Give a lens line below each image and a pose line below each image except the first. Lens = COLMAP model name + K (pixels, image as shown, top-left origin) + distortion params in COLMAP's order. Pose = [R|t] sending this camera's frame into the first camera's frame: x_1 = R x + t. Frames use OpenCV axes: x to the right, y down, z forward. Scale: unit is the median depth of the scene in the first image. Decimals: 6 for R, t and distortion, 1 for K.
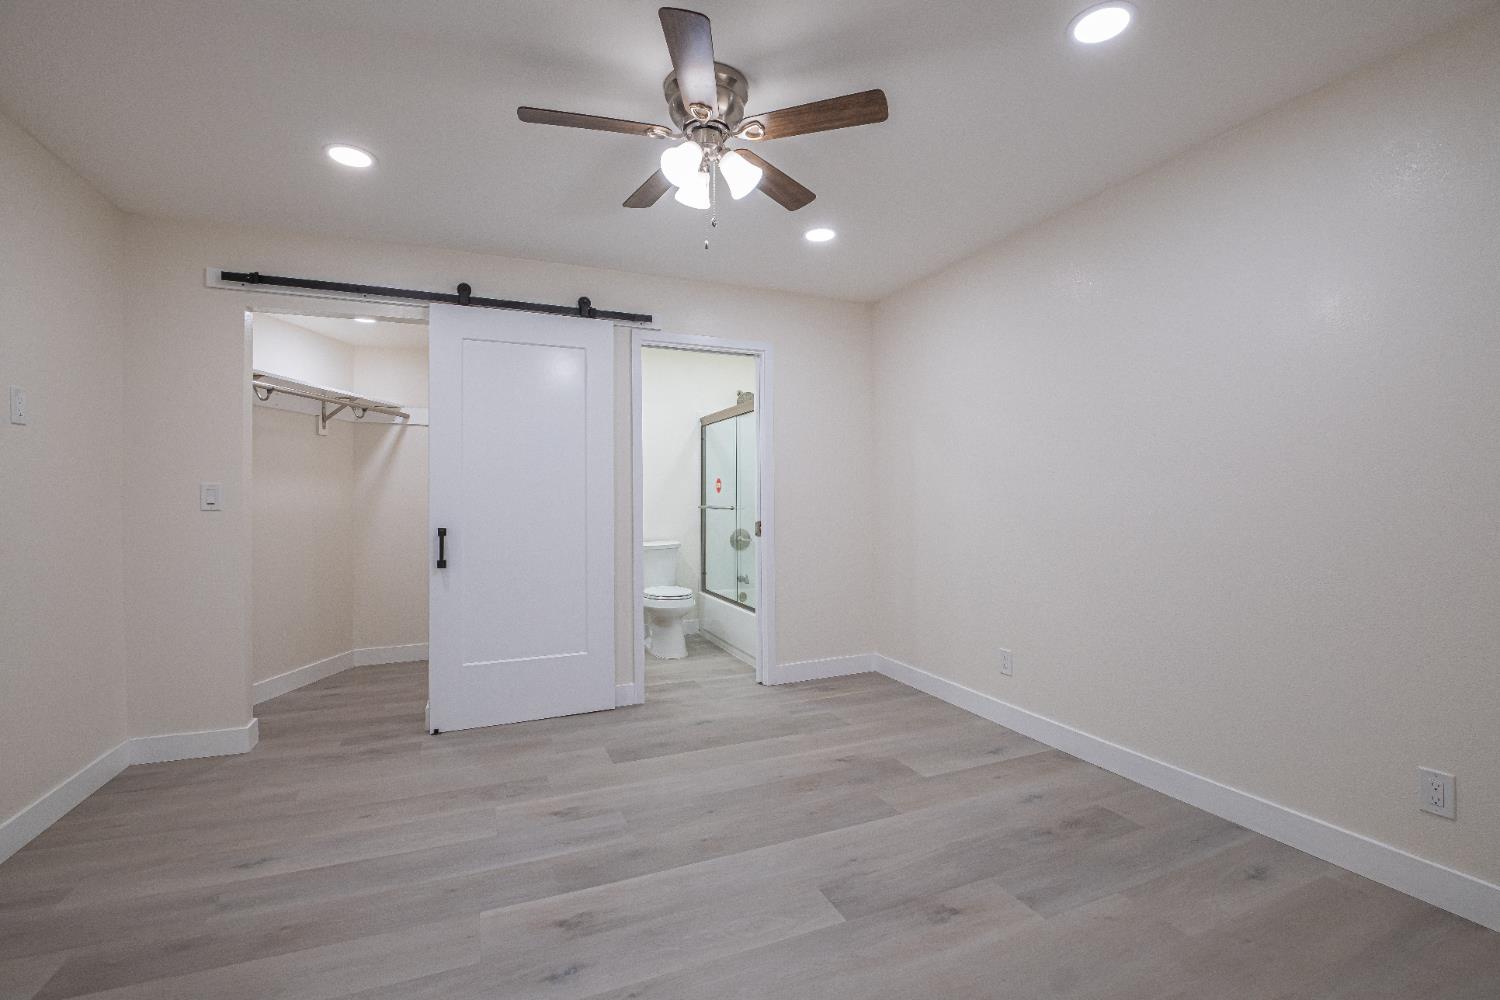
lens RADIAL K [[651.6, 0, 751.7], [0, 651.6, 494.3], [0, 0, 1]] dist [-0.027263, -0.004092]
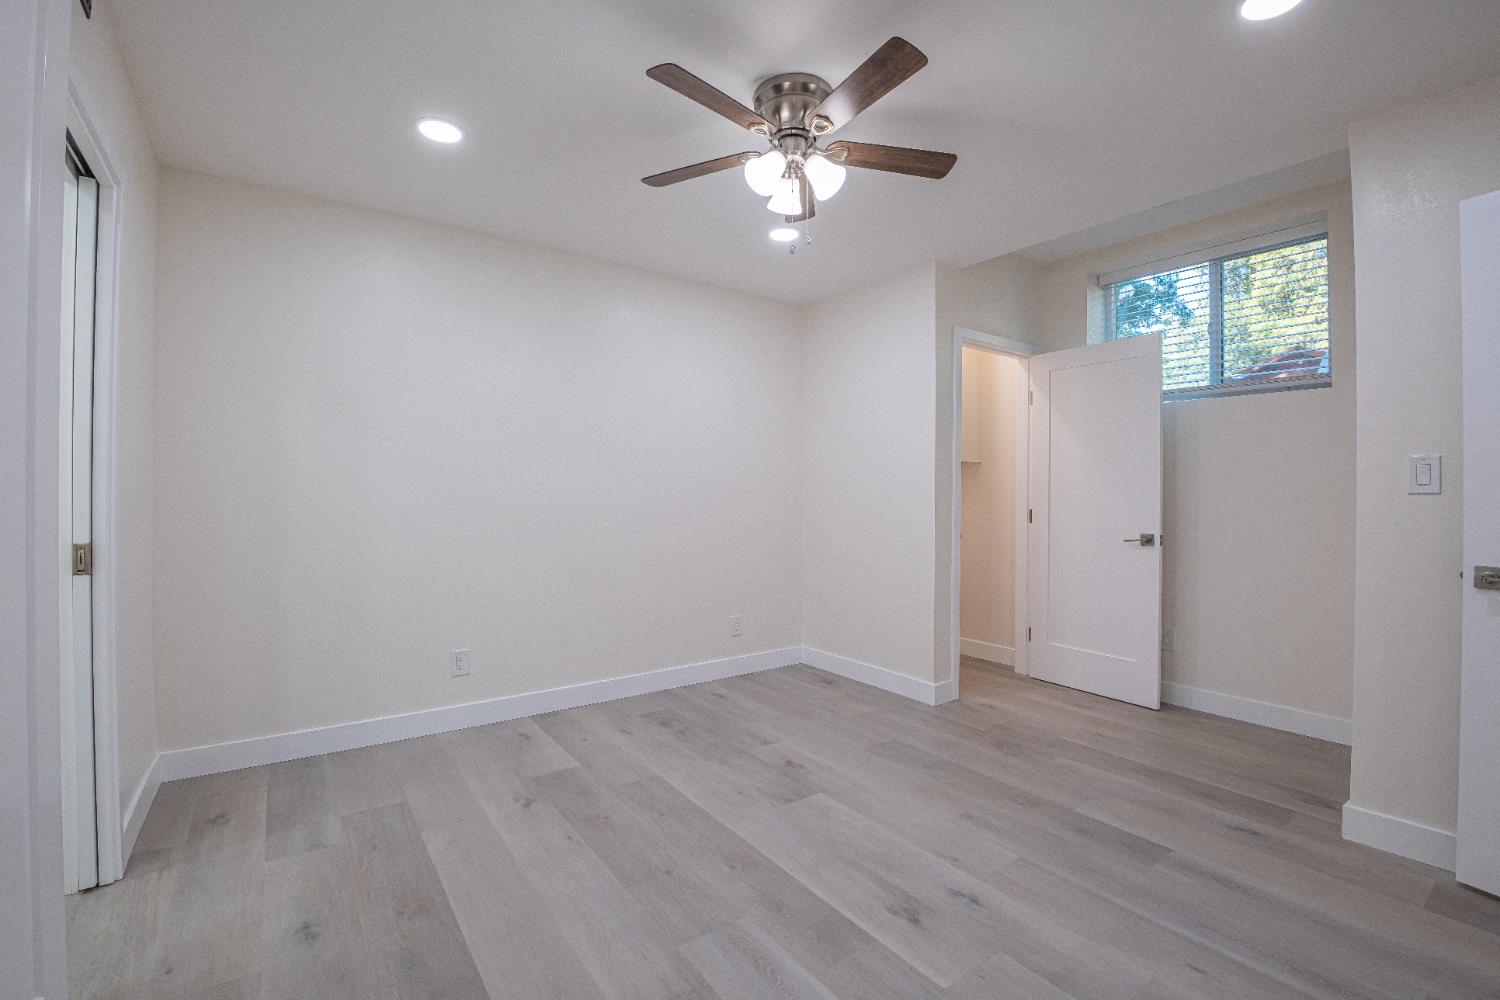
lens RADIAL K [[651.6, 0, 751.7], [0, 651.6, 494.3], [0, 0, 1]] dist [-0.027263, -0.004092]
pose [[-0.227796, 0.005271, 0.973695, -0.736201], [-0.008970, 0.999932, -0.007511, 0.011043], [-0.973668, -0.010445, -0.227733, 0.899580]]
